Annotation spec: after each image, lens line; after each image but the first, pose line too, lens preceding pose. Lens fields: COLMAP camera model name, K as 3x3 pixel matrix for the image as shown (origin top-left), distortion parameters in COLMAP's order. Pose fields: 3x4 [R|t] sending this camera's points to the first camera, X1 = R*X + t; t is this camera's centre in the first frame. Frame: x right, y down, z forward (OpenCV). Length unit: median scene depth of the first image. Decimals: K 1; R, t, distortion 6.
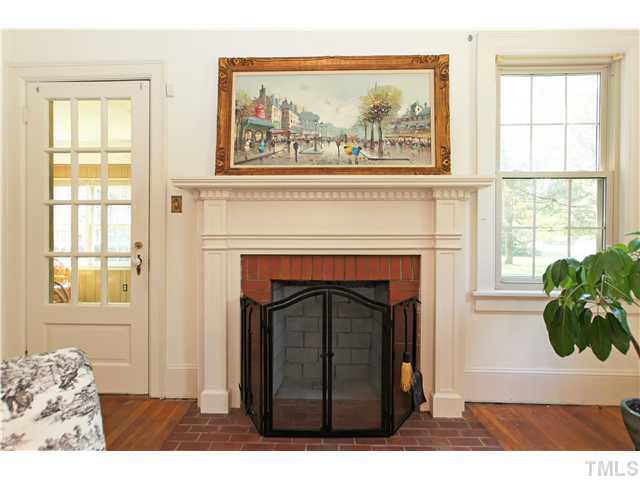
lens RADIAL K [[294.2, 0, 317.9], [0, 294.2, 243.3], [0, 0, 1]] dist [0.003662, 0.000669]
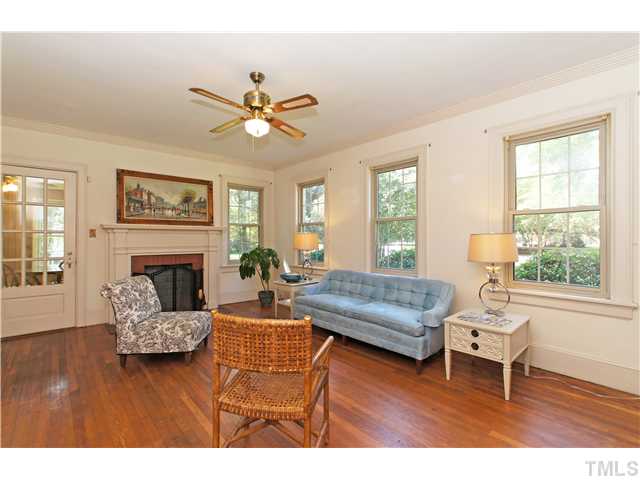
lens RADIAL K [[294.2, 0, 298.4], [0, 294.2, 231.2], [0, 0, 1]] dist [0.003662, 0.000669]
pose [[0.734268, 0.014955, 0.678695, -0.849328], [0.010147, 0.999404, -0.033000, -0.064809], [-0.678784, 0.031117, 0.733679, -1.592420]]
